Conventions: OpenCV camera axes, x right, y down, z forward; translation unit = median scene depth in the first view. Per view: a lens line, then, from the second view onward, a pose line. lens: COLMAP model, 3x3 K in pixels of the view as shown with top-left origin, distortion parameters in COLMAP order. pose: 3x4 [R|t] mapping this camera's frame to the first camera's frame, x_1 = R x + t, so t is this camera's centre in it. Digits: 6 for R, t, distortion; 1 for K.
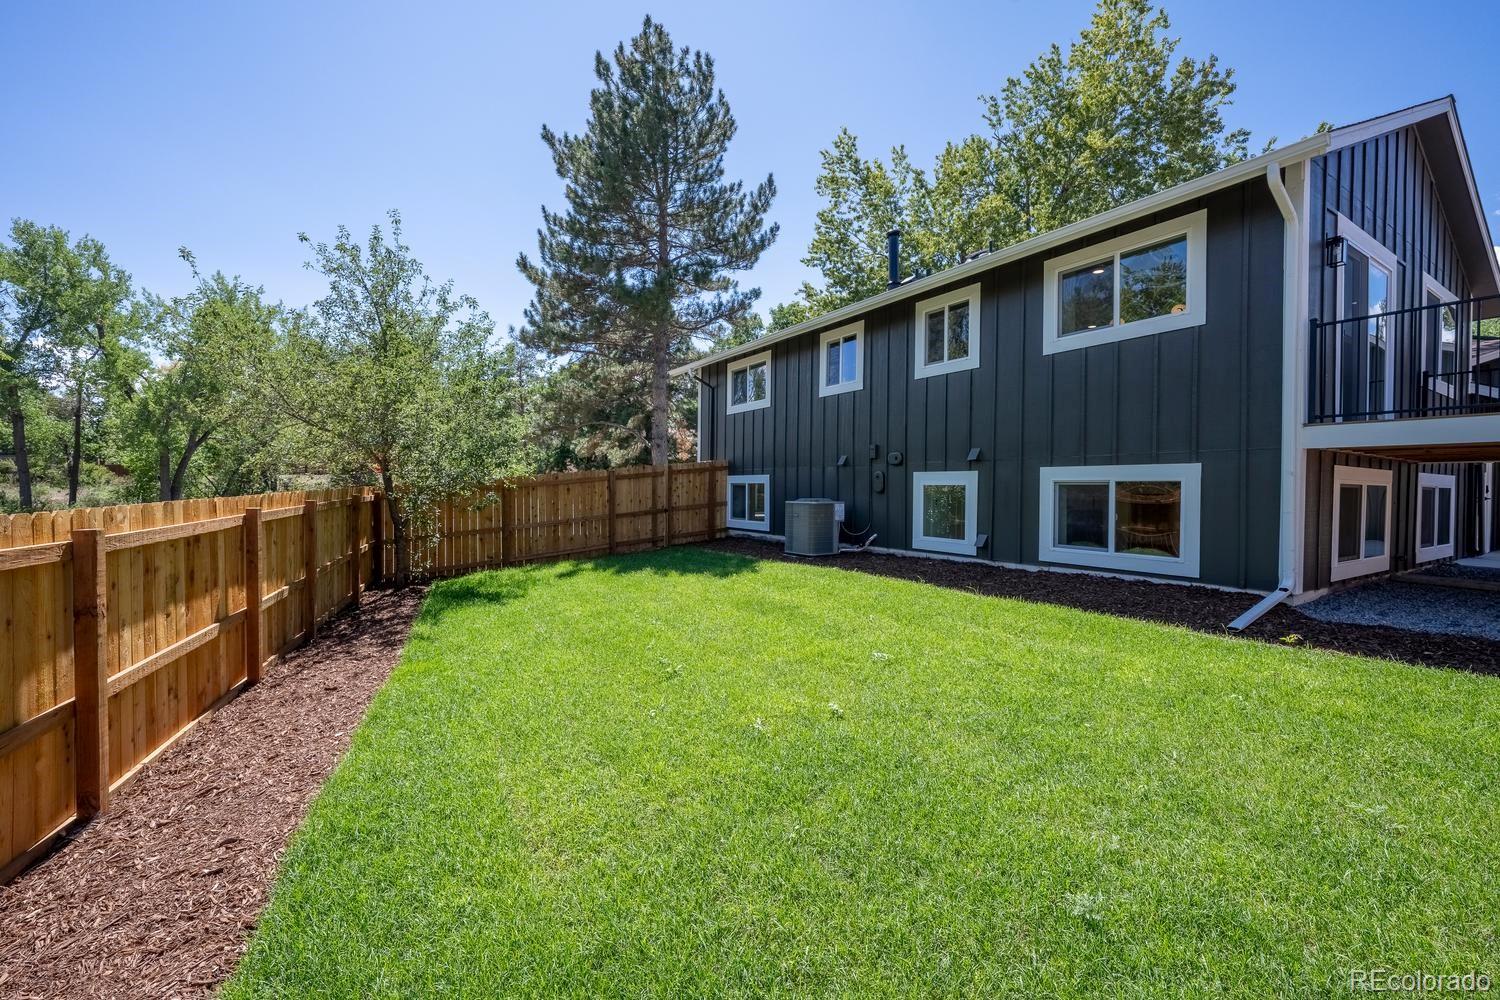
lens RADIAL K [[639.5, 0, 750.2], [0, 639.5, 495.2], [0, 0, 1]] dist [-0.003289, -0.000040]
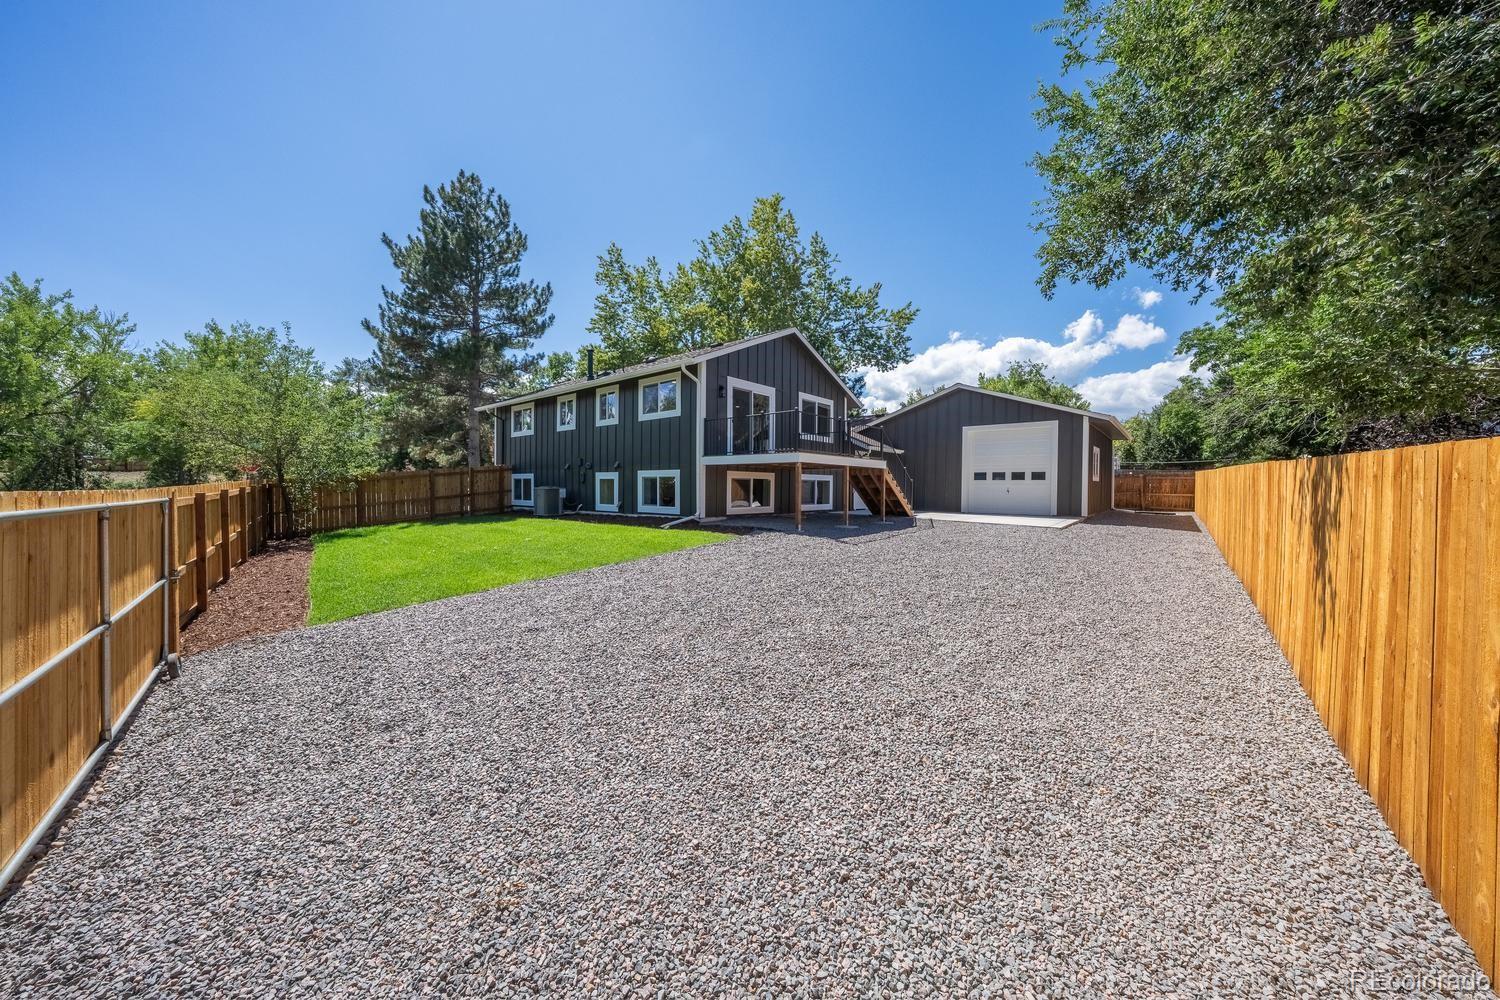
lens RADIAL K [[524.7, 0, 750.8], [0, 524.7, 494.6], [0, 0, 1]] dist [-0.016698, -0.000043]
pose [[0.954210, -0.006943, 0.299056, 0.119389], [0.004868, 0.999959, 0.007682, 0.012191], [-0.299097, -0.005874, 0.954205, -0.382569]]
